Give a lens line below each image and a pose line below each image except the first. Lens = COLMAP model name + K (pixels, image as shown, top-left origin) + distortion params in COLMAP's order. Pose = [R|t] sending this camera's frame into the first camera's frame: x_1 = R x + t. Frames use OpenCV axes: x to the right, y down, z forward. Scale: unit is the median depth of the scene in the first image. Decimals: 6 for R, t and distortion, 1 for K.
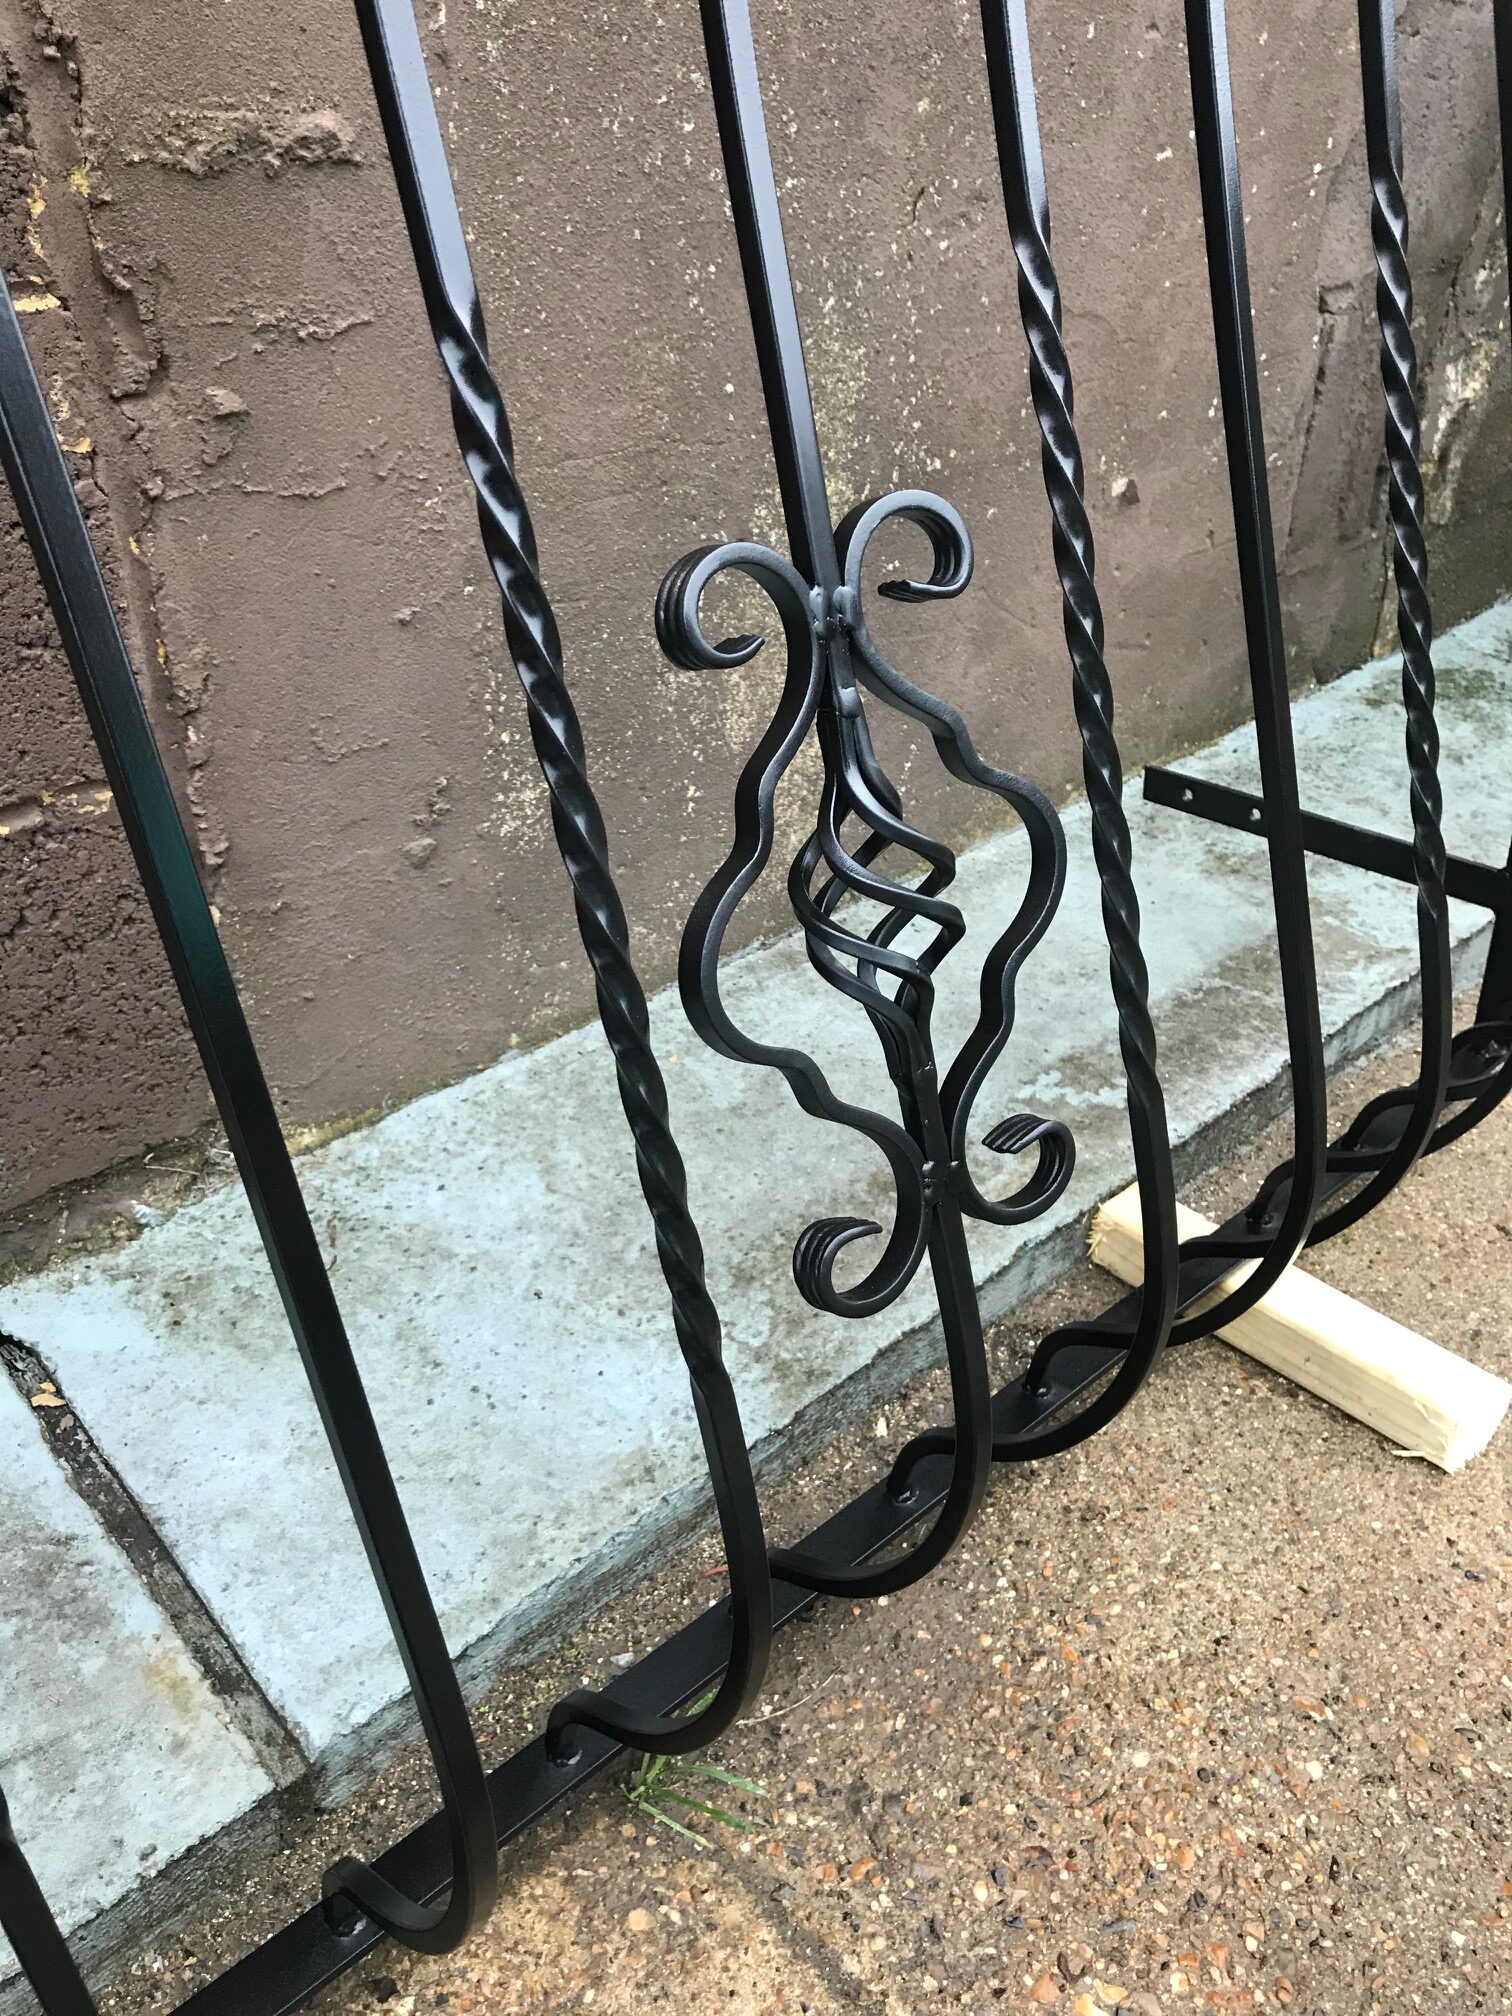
lens RADIAL K [[1642.9, 0, 726.8], [0, 1642.9, 999.0], [0, 0, 1]] dist [0.022450, -0.012299]
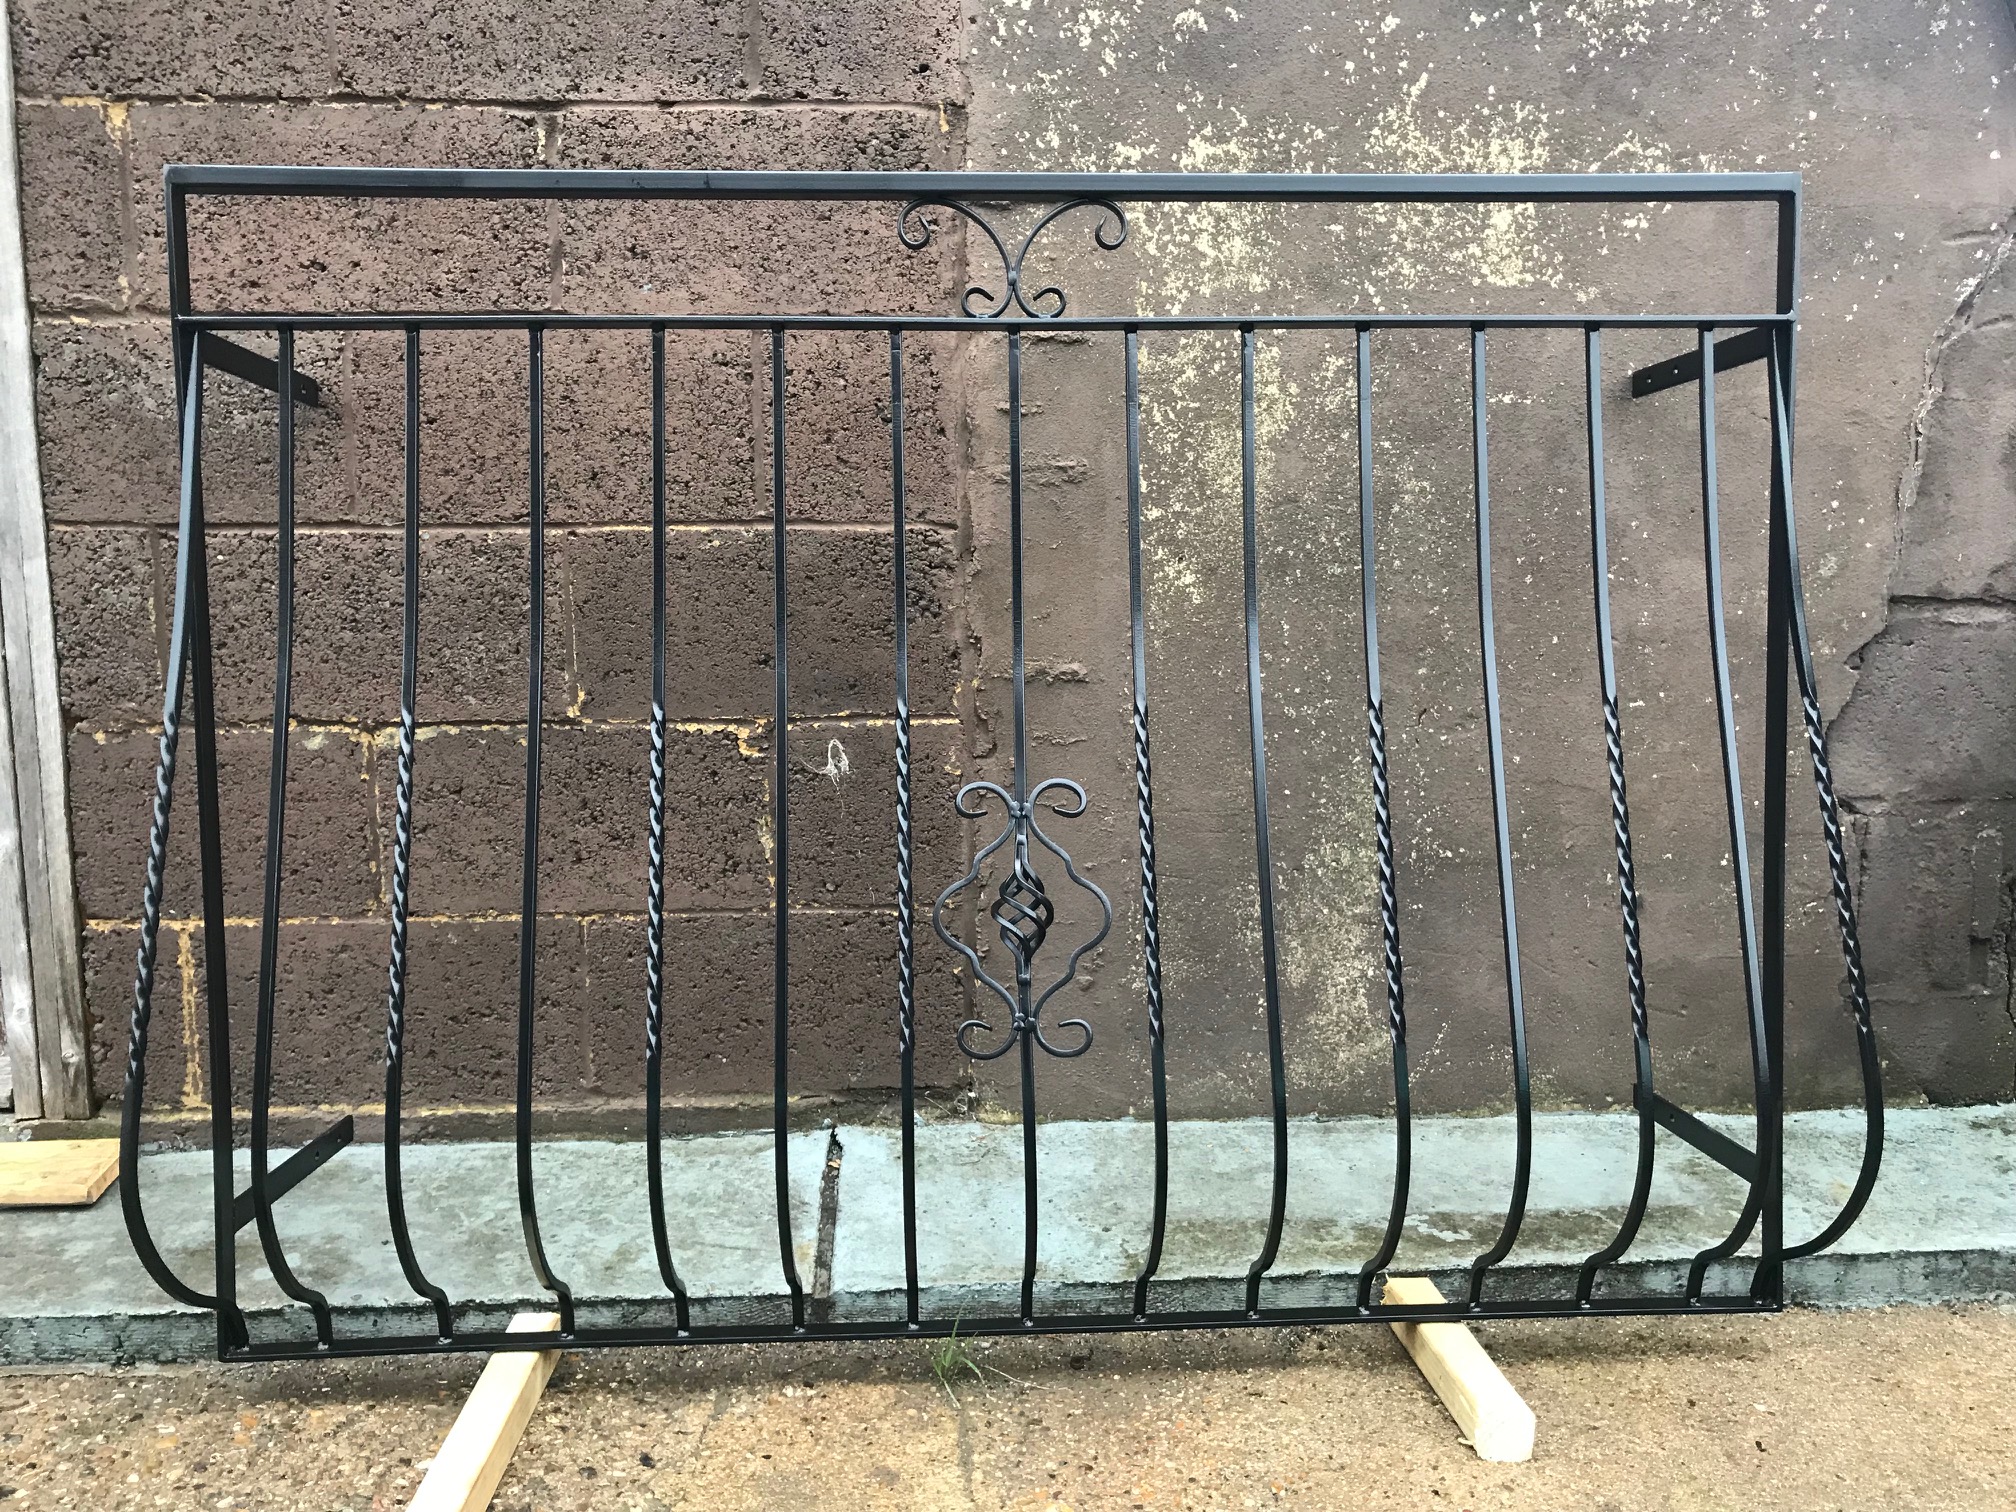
lens RADIAL K [[1642.9, 0, 1013.7], [0, 1642.9, 757.8], [0, 0, 1]] dist [0.022450, -0.012299]
pose [[0.778979, 0.074635, -0.622592, 1.134017], [-0.328091, 0.894646, -0.303256, 0.349681], [0.534366, 0.440497, 0.721398, -0.722940]]
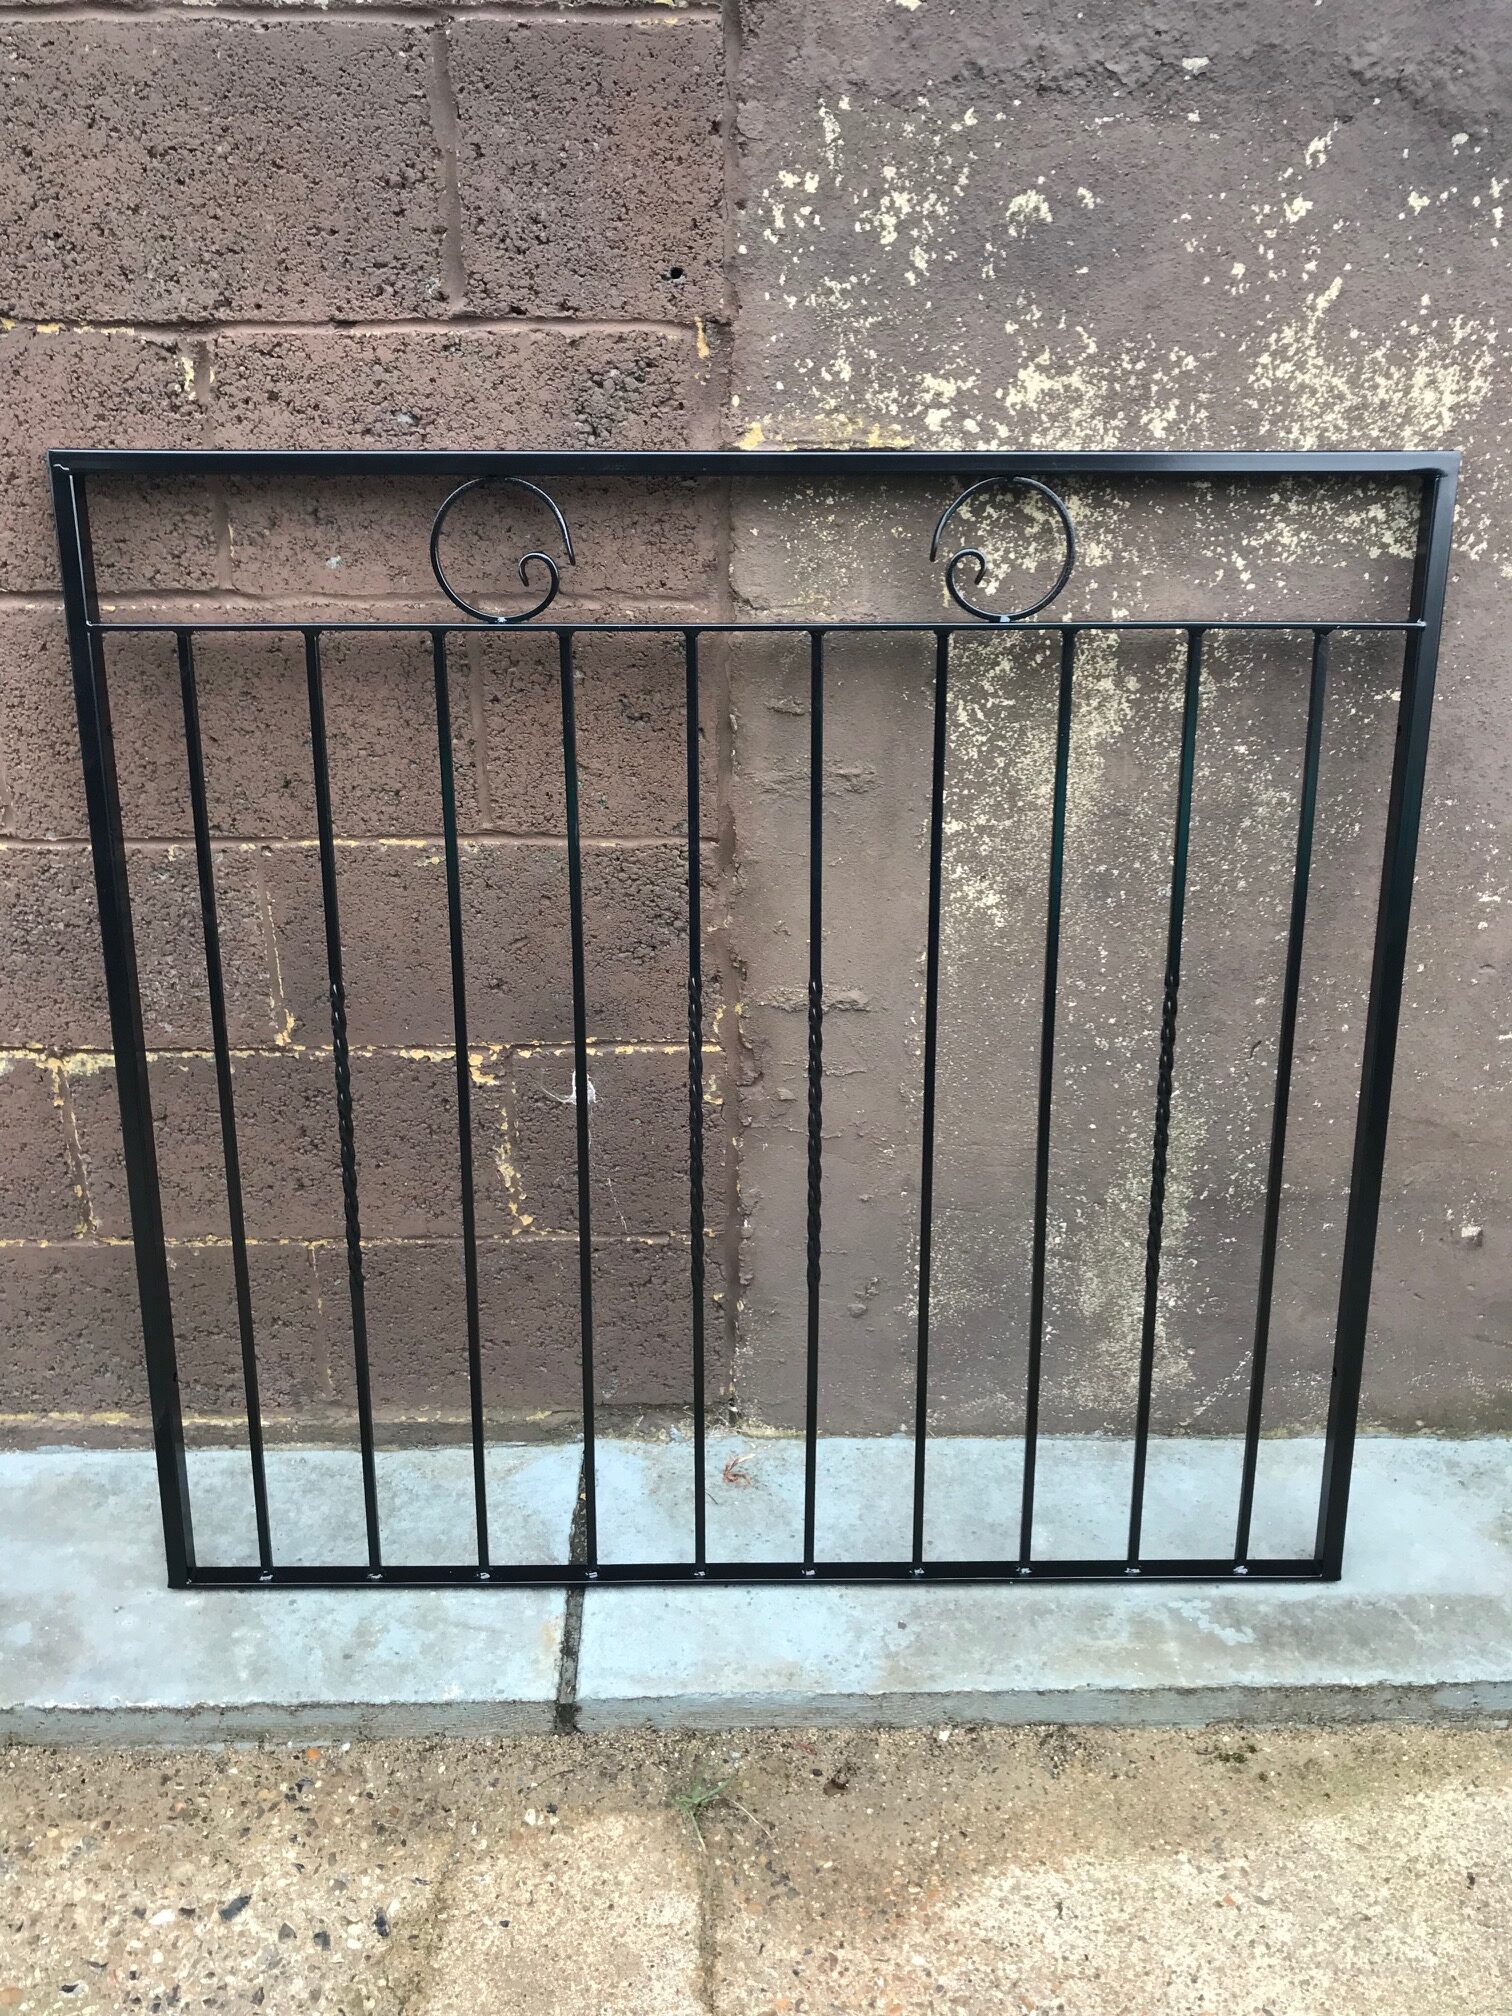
lens RADIAL K [[1642.9, 0, 762.1], [0, 1642.9, 996.8], [0, 0, 1]] dist [0.022450, -0.012299]
pose [[0.752877, 0.258756, -0.605162, 0.883661], [-0.350842, 0.935728, -0.036380, -0.364479], [0.556853, 0.239706, 0.795271, -0.717839]]
